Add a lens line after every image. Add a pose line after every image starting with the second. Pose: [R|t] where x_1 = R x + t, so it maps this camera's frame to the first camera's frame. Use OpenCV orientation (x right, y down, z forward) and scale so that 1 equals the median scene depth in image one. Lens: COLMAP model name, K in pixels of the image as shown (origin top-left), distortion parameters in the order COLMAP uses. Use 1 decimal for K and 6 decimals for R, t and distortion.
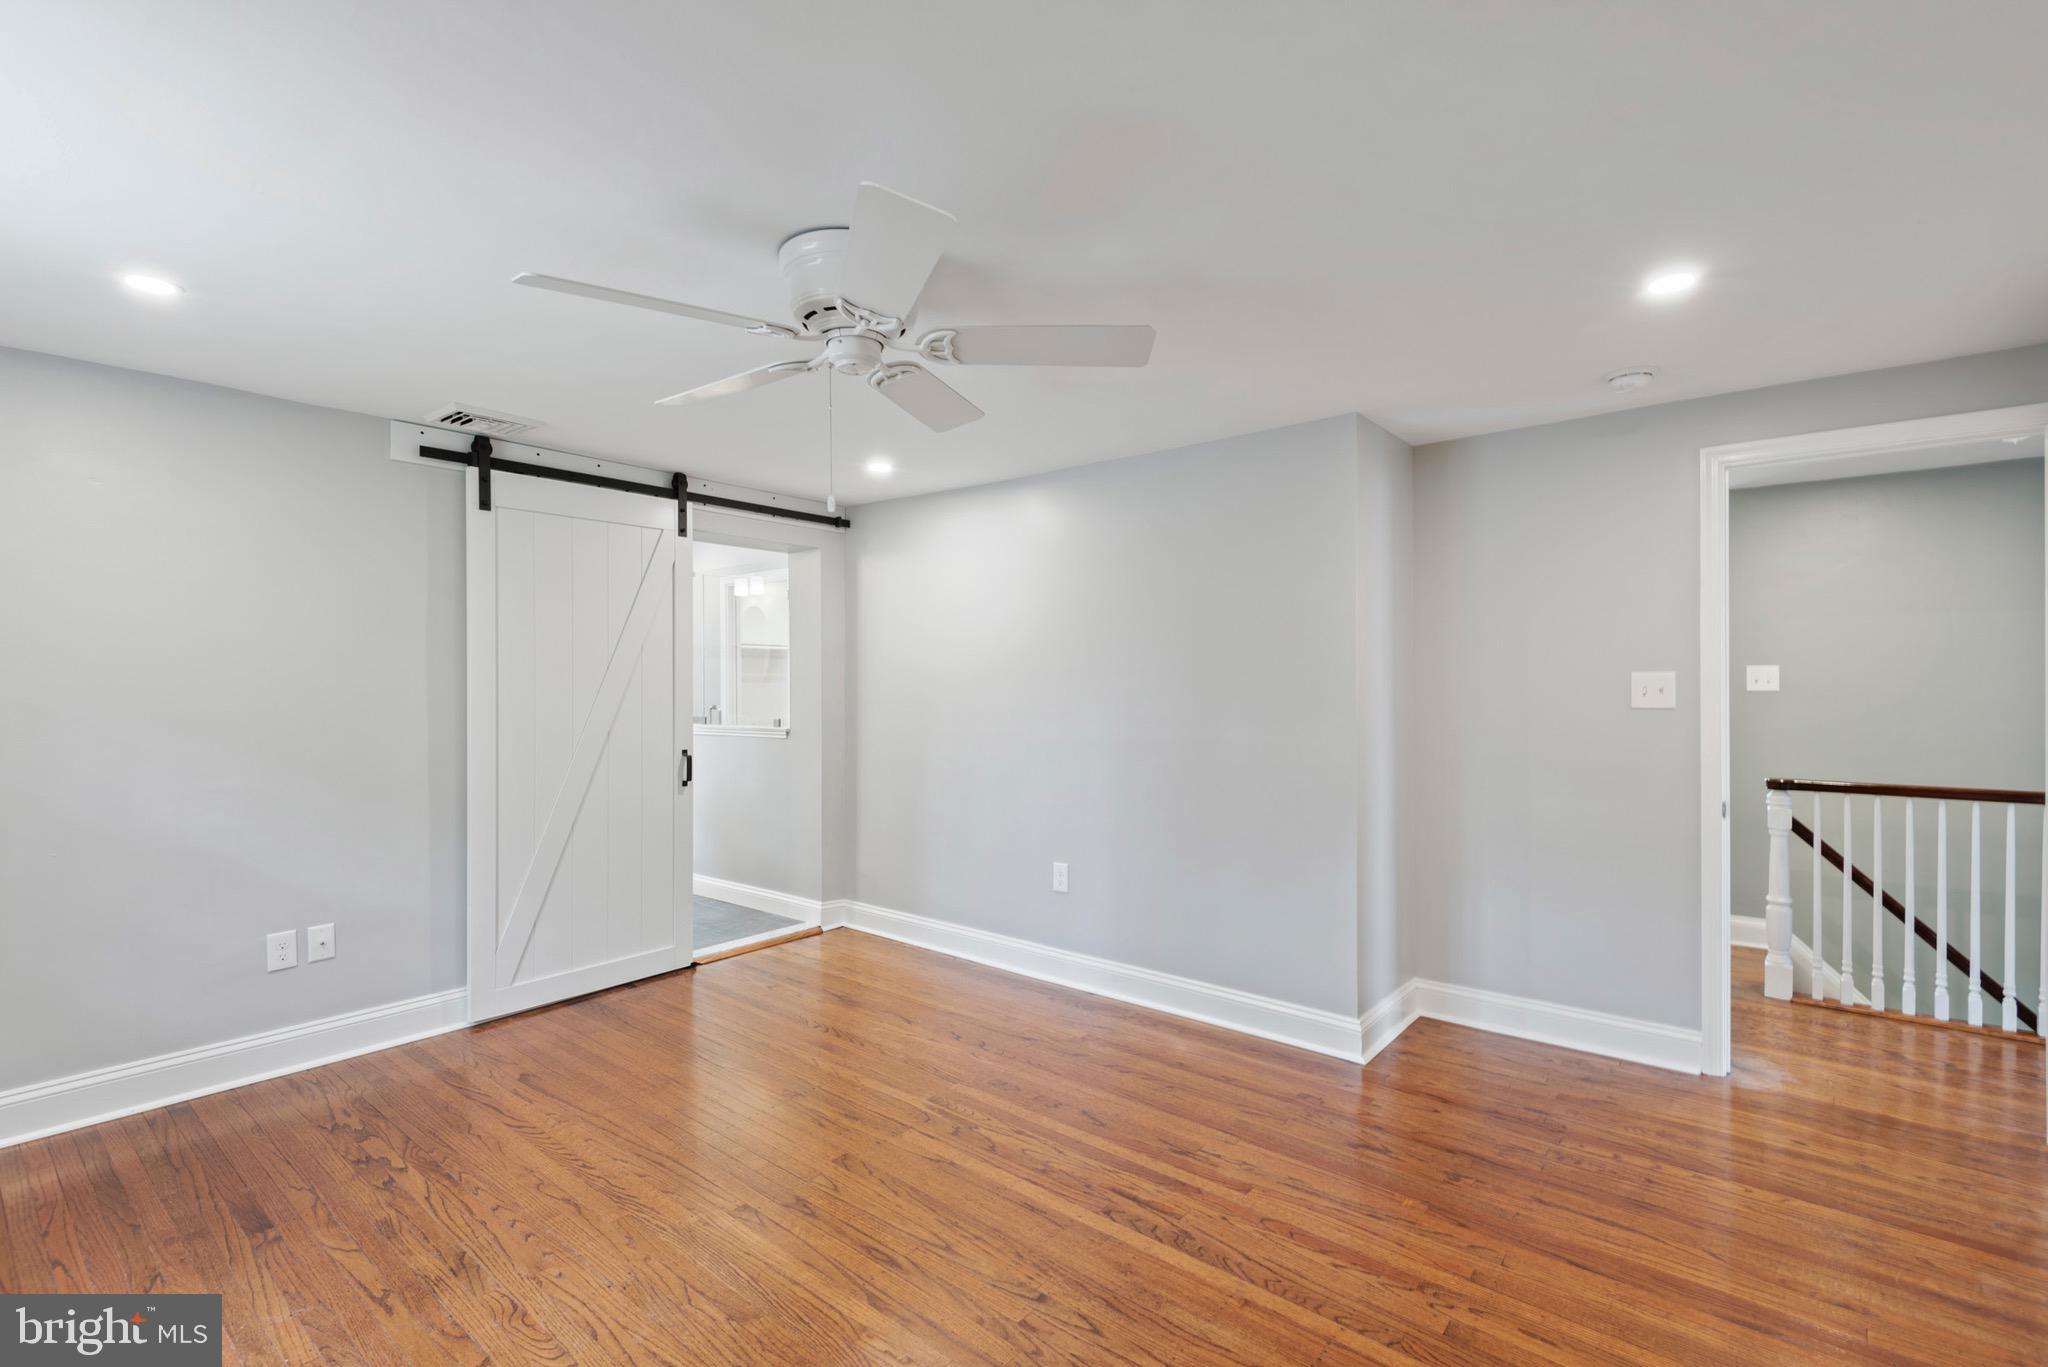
lens RADIAL K [[941.1, 0, 1002.9], [0, 941.1, 680.0], [0, 0, 1]] dist [0.023397, -0.006106]
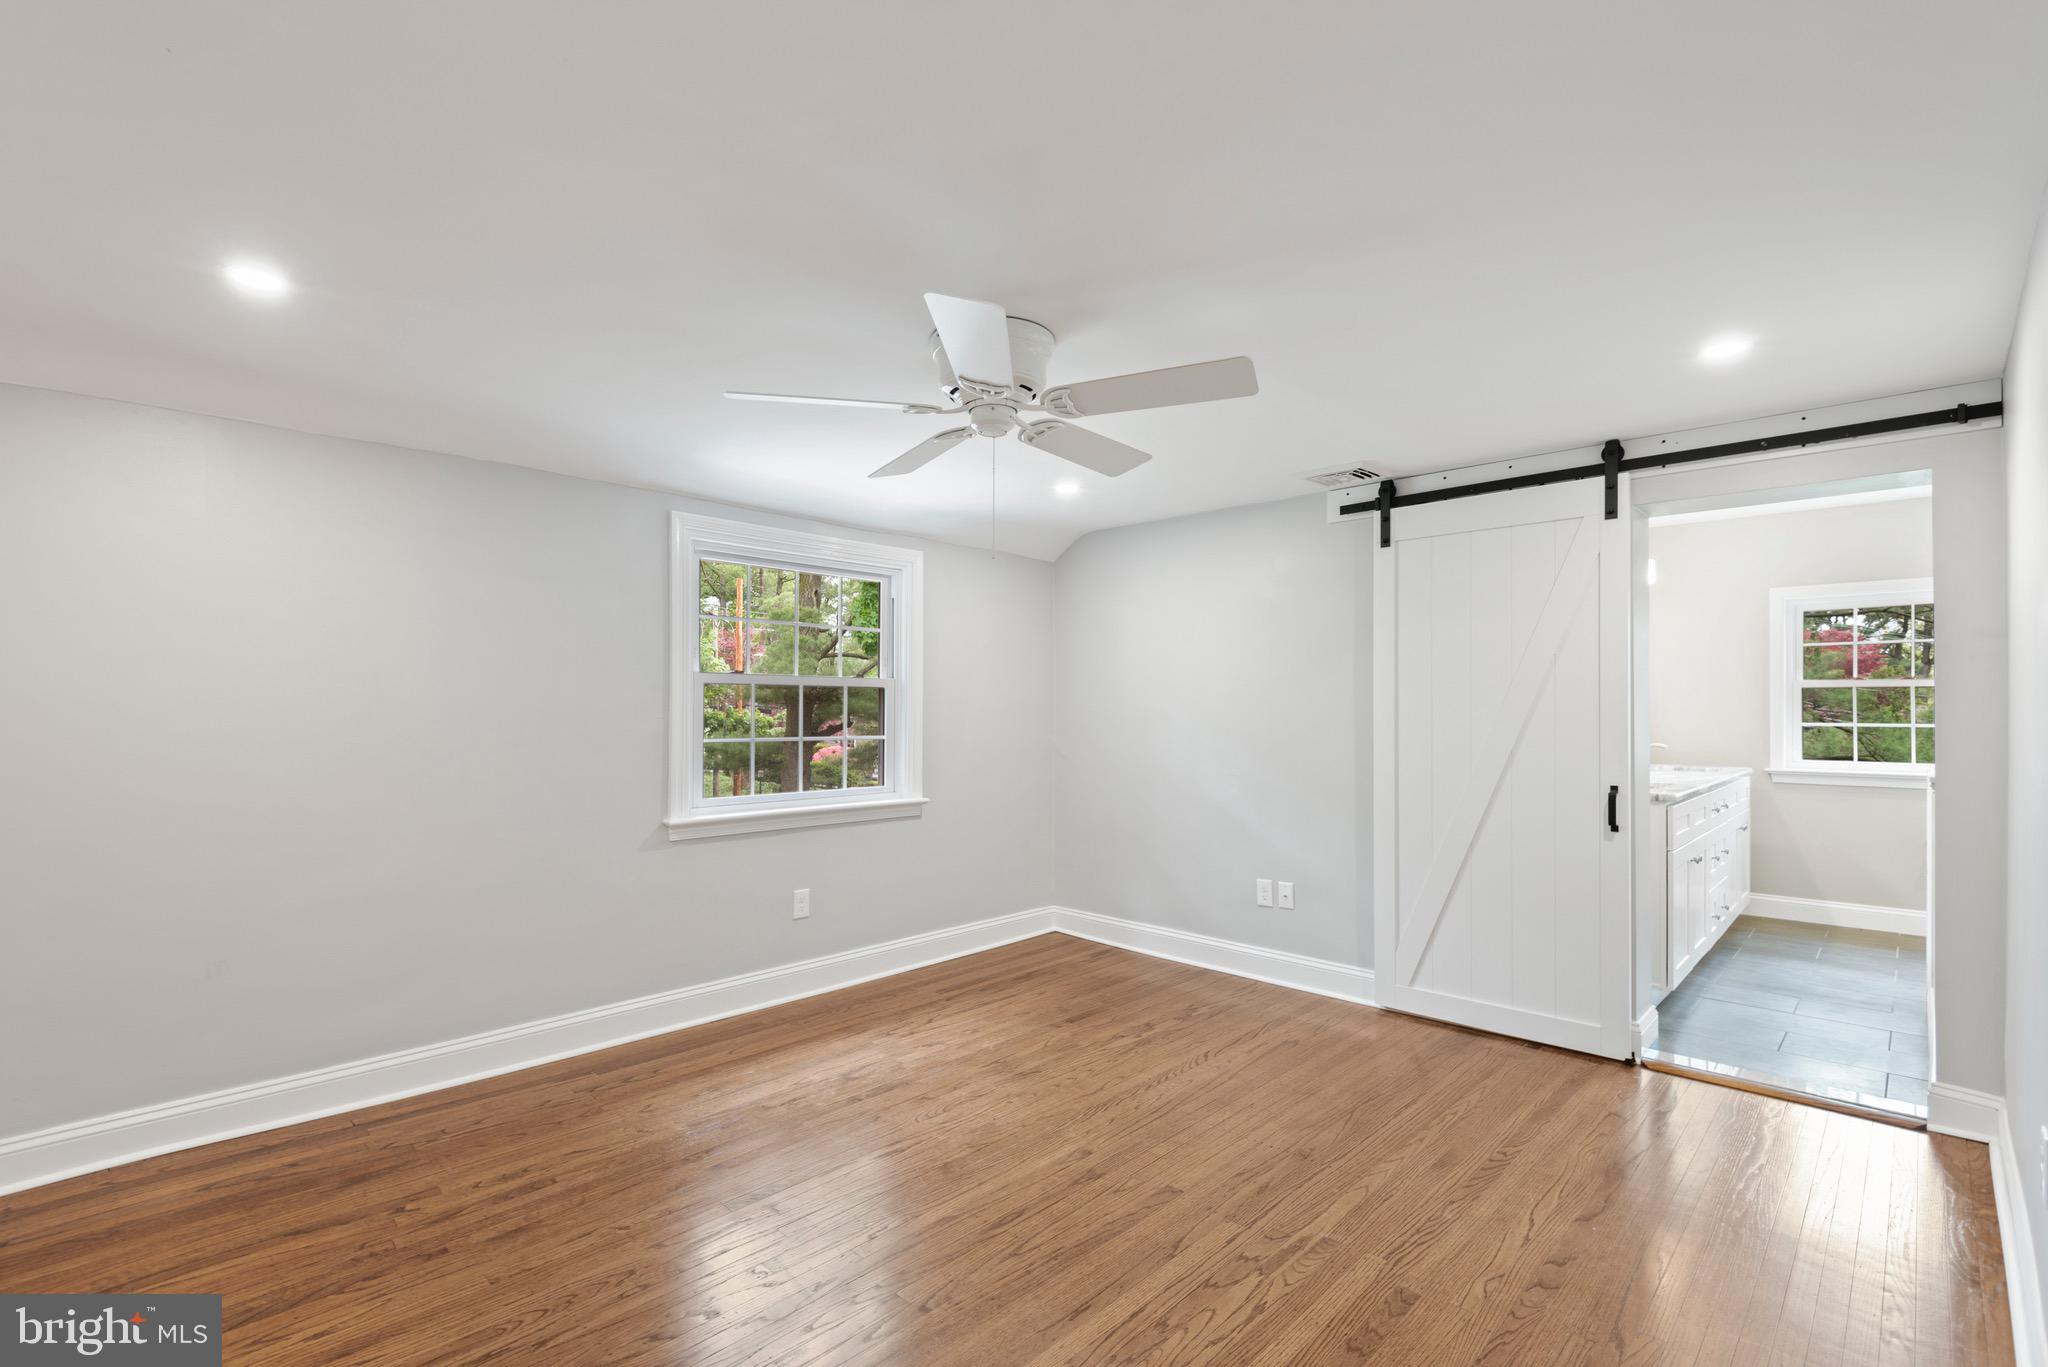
lens RADIAL K [[941.1, 0, 1030.6], [0, 941.1, 697.5], [0, 0, 1]] dist [0.023397, -0.006106]
pose [[-0.067188, -0.008994, -0.997700, 0.704144], [0.003987, 0.999949, -0.009283, 0.006774], [0.997732, -0.004602, -0.067149, 0.795719]]
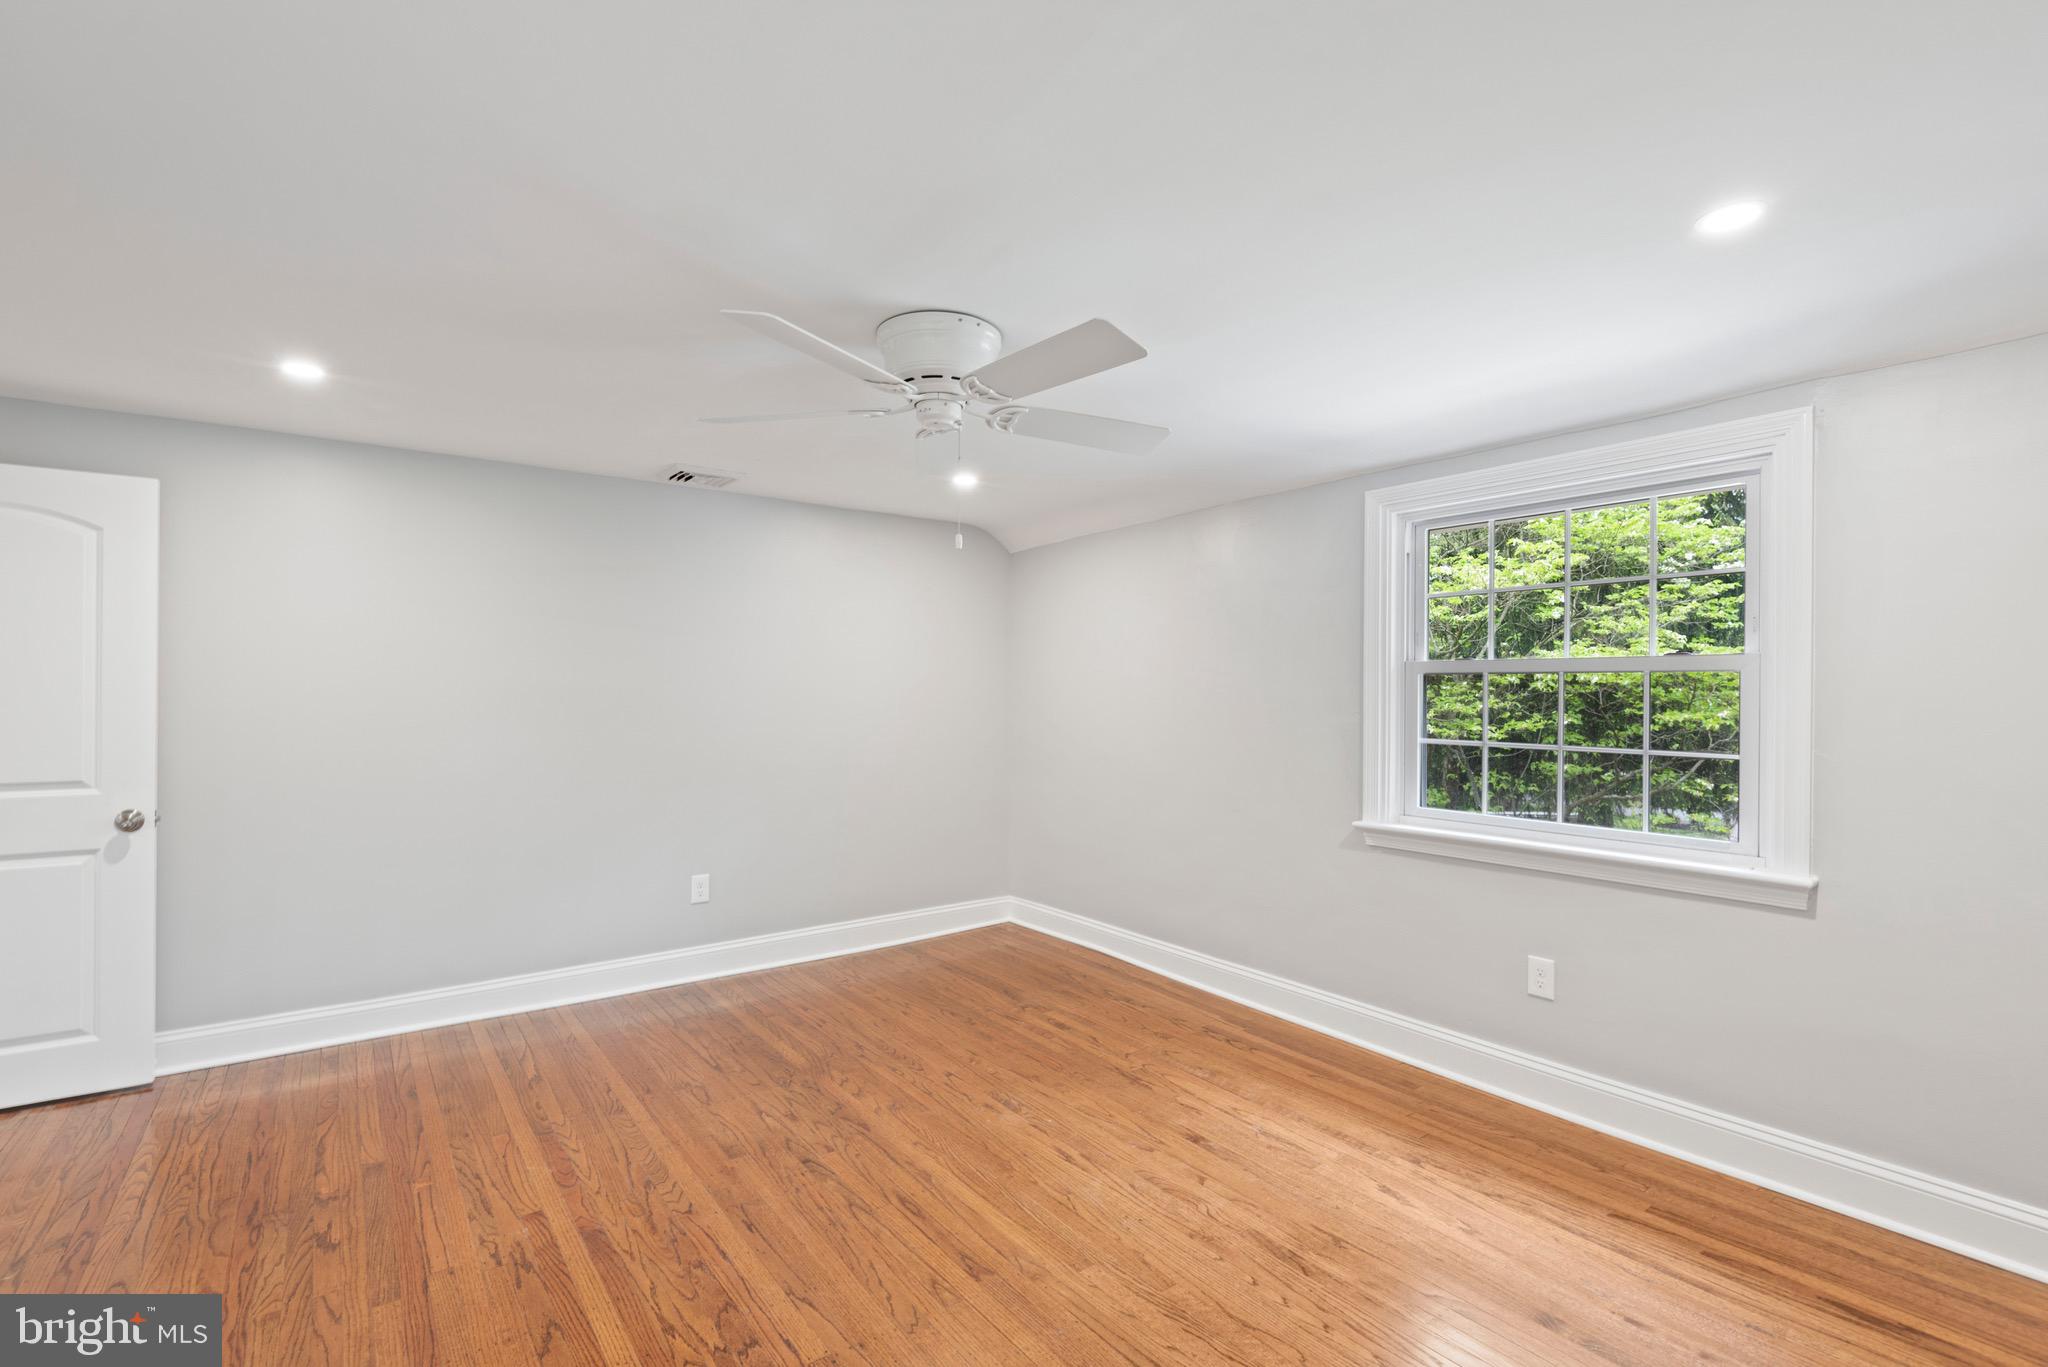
lens RADIAL K [[941.1, 0, 991.3], [0, 941.1, 710.0], [0, 0, 1]] dist [0.023397, -0.006106]
pose [[-0.968887, -0.007145, 0.247400, -0.356508], [-0.003116, 0.999856, 0.016675, -0.000757], [-0.247484, 0.015385, -0.968770, 1.481044]]
